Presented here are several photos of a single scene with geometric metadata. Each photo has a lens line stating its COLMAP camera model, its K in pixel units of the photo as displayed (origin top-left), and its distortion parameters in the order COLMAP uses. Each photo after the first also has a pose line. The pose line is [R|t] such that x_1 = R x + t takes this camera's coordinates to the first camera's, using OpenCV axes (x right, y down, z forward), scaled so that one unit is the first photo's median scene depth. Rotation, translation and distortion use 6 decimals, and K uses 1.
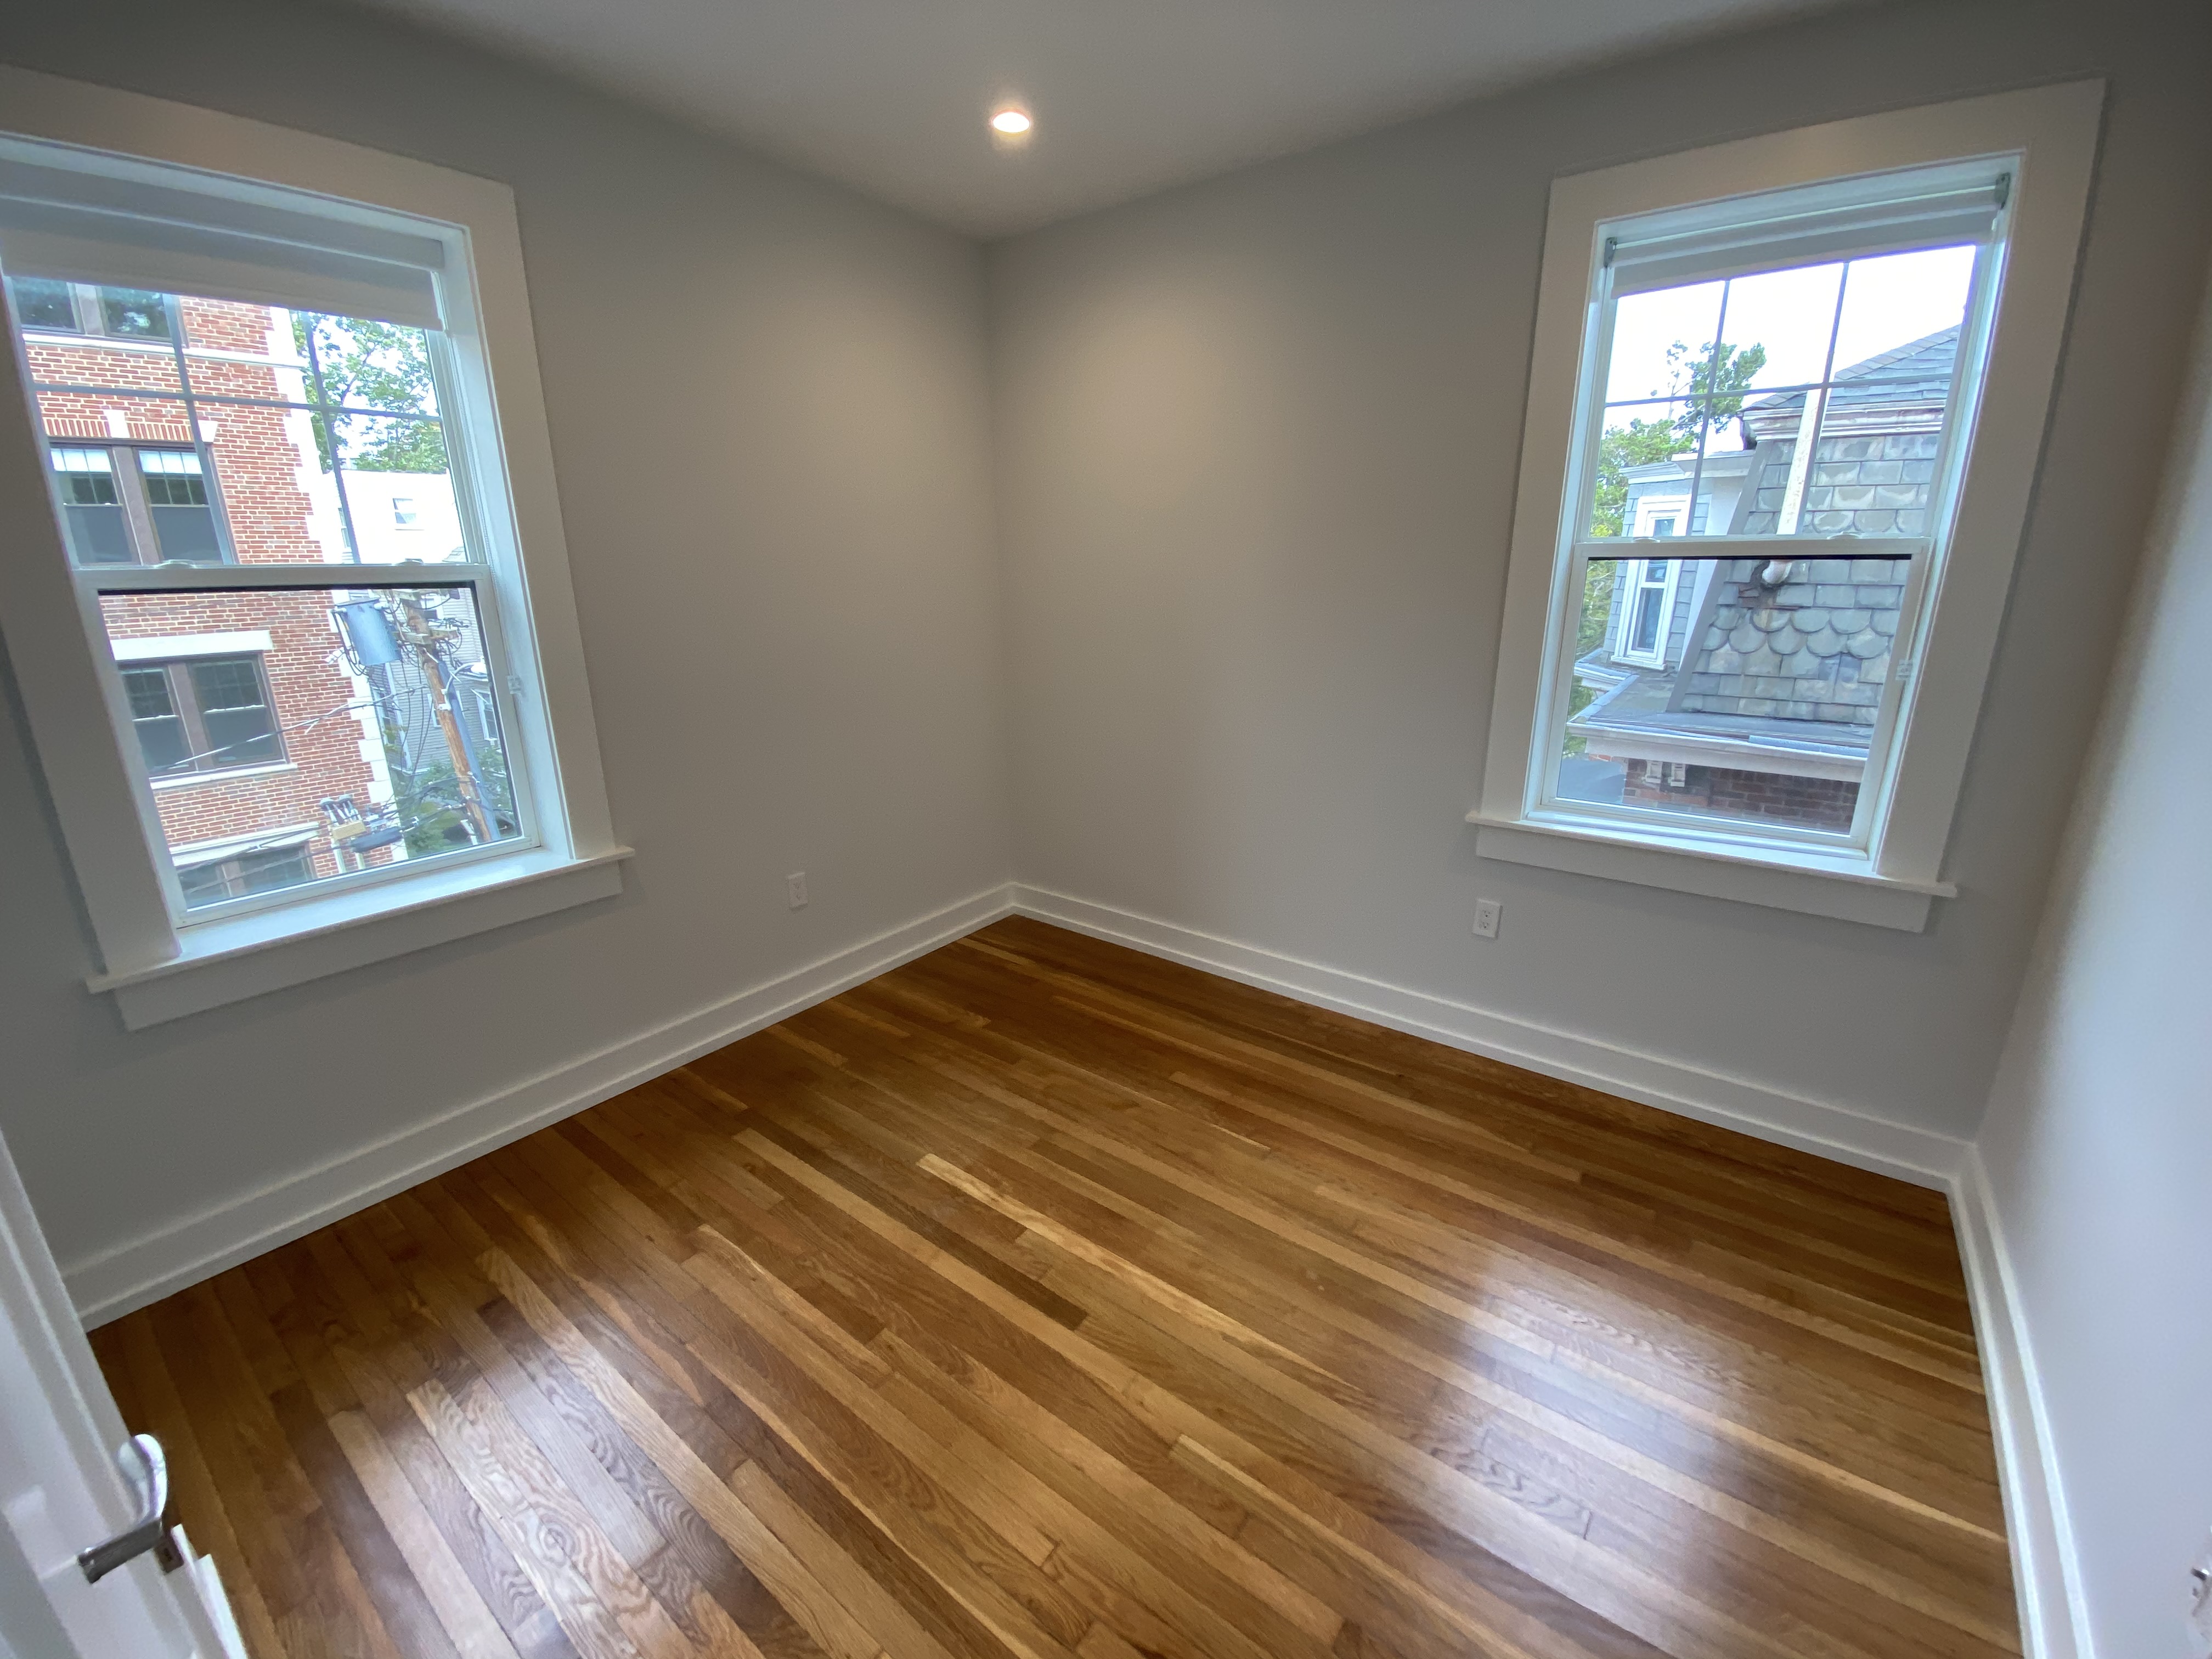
lens RADIAL K [[894.2, 0, 1106.0], [0, 894.2, 829.5], [0, 0, 1]] dist [0.040186, -0.030901]
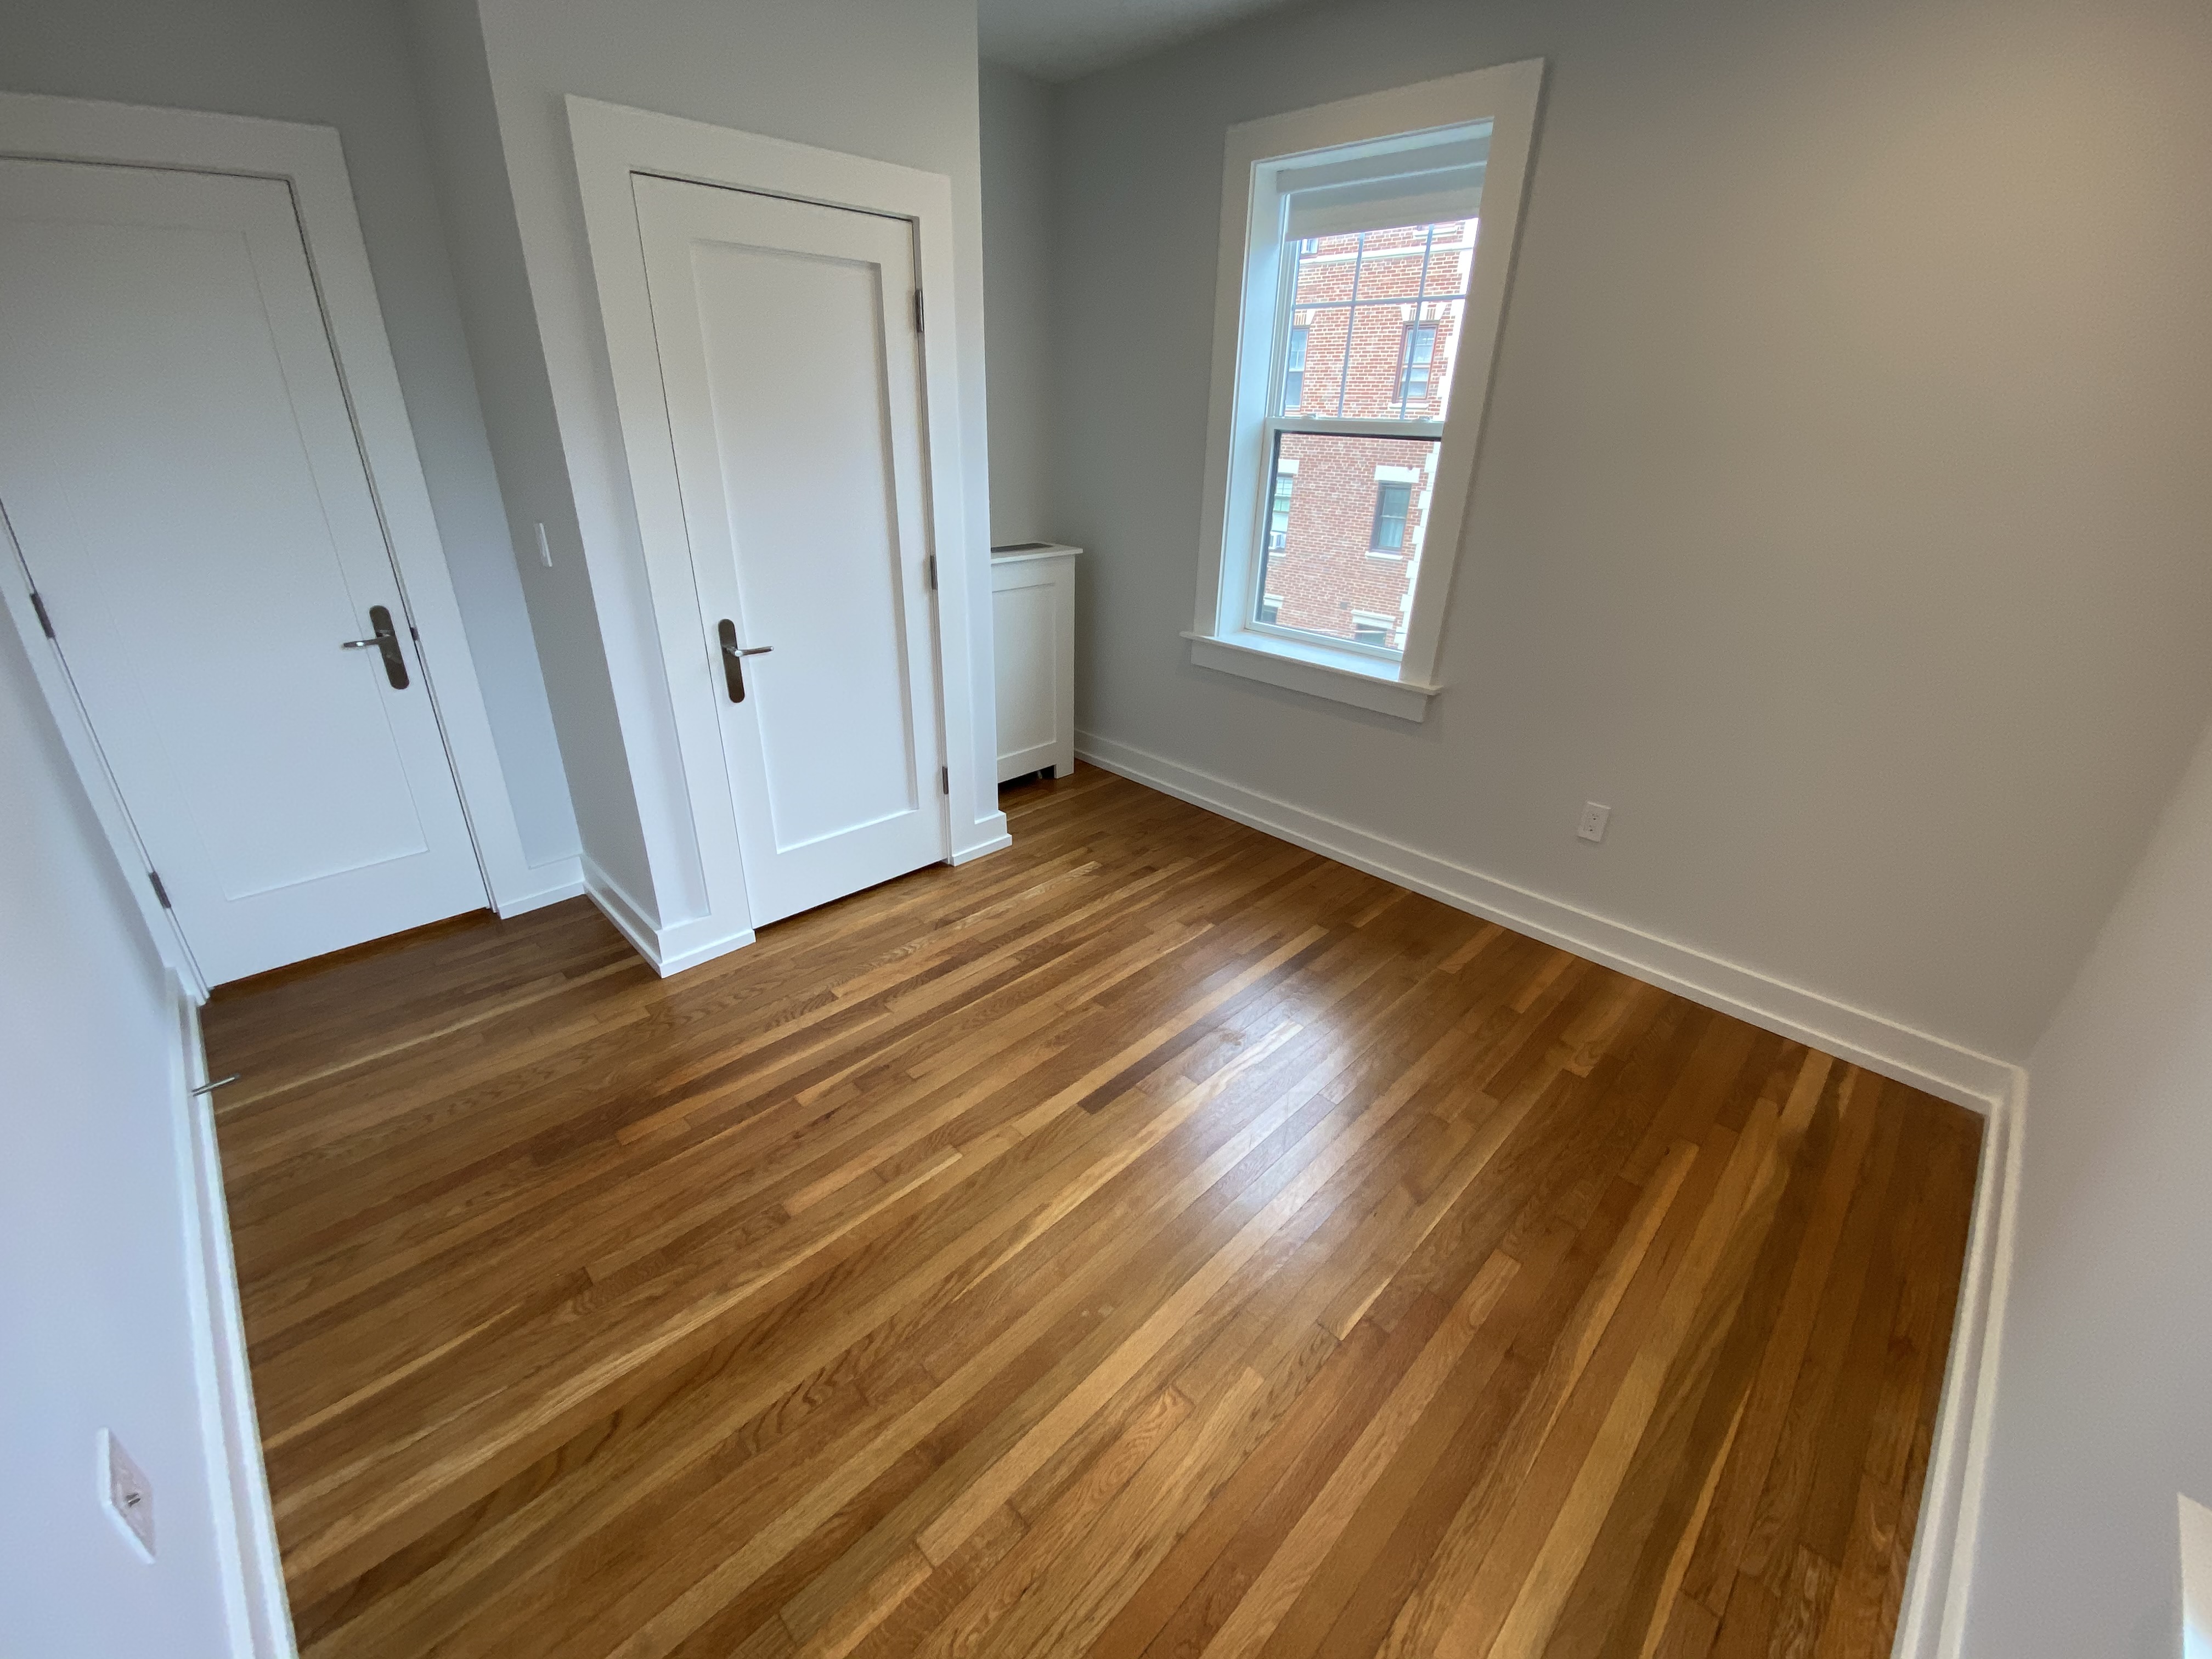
lens RADIAL K [[895.7, 0, 1097.3], [0, 895.7, 818.1], [0, 0, 1]] dist [0.049781, -0.031605]
pose [[-0.154964, 0.409875, -0.898882, 0.745454], [-0.314062, 0.842233, 0.438187, -0.243744], [0.936670, 0.350208, -0.001790, 0.774942]]
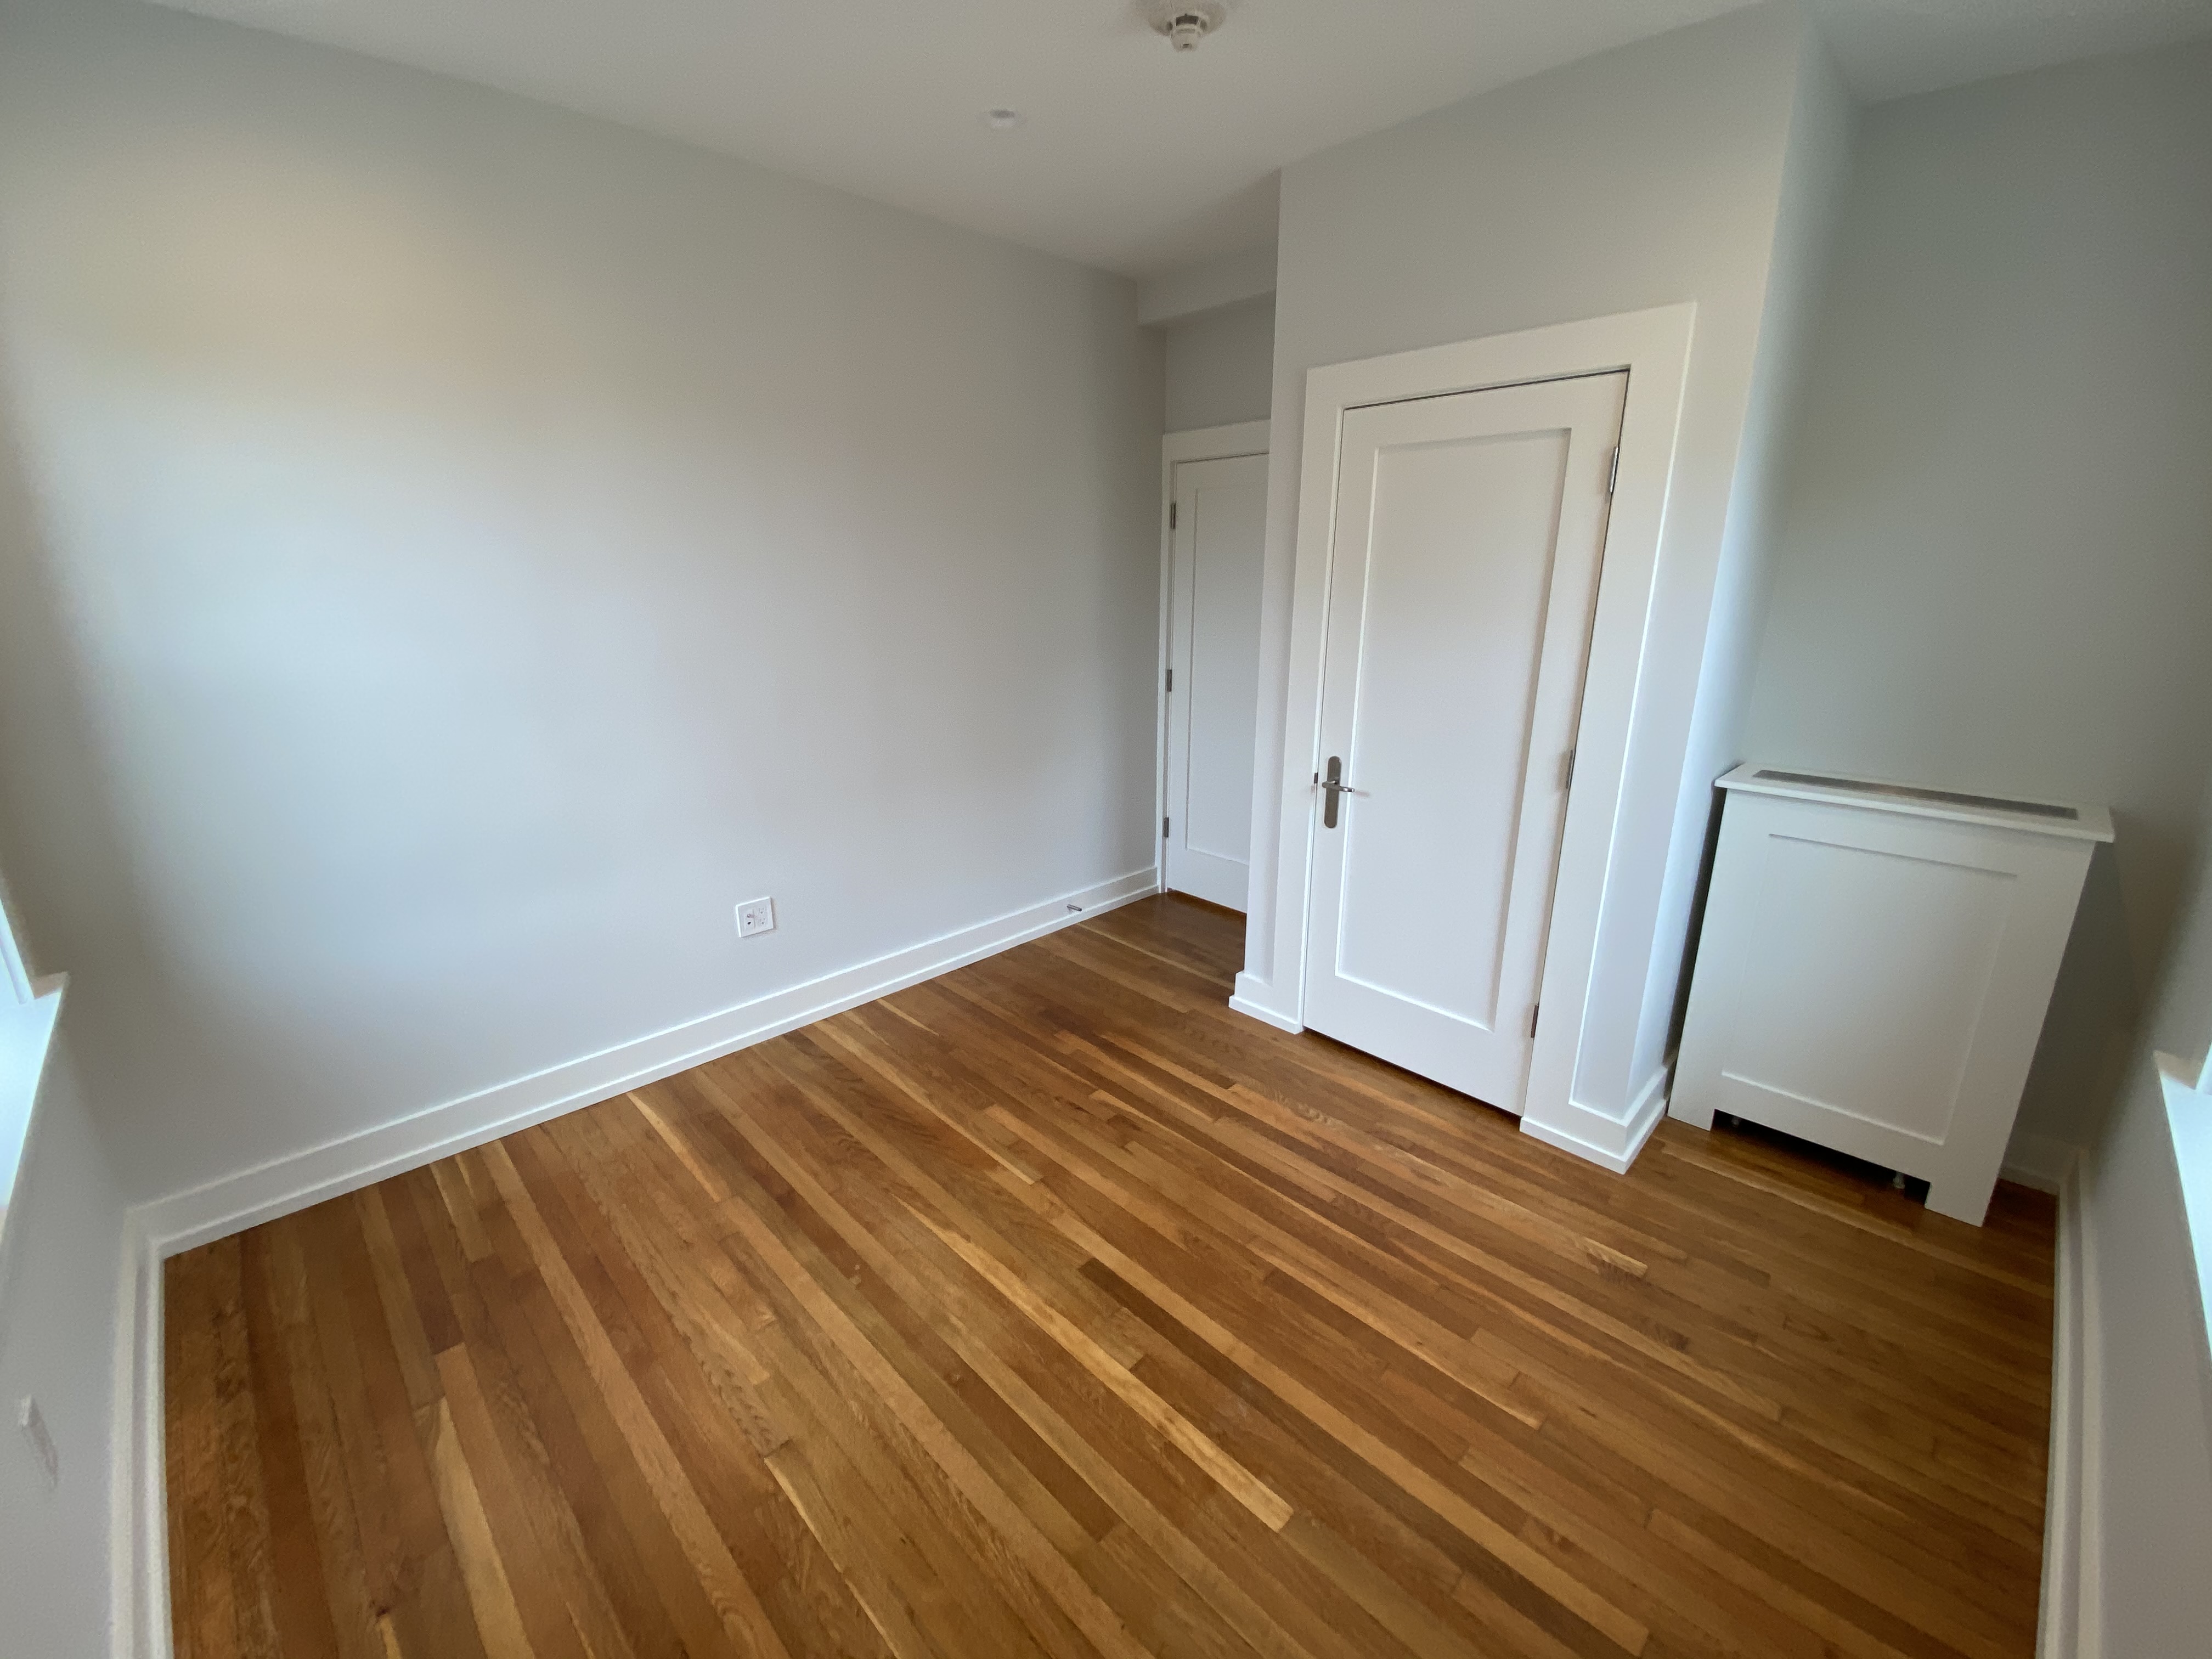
lens RADIAL K [[895.7, 0, 1097.3], [0, 895.7, 818.1], [0, 0, 1]] dist [0.049781, -0.031605]
pose [[-0.987390, -0.035419, 0.154296, -0.170374], [0.054948, 0.837378, 0.543856, -0.457626], [-0.148467, 0.545476, -0.824872, 1.416636]]
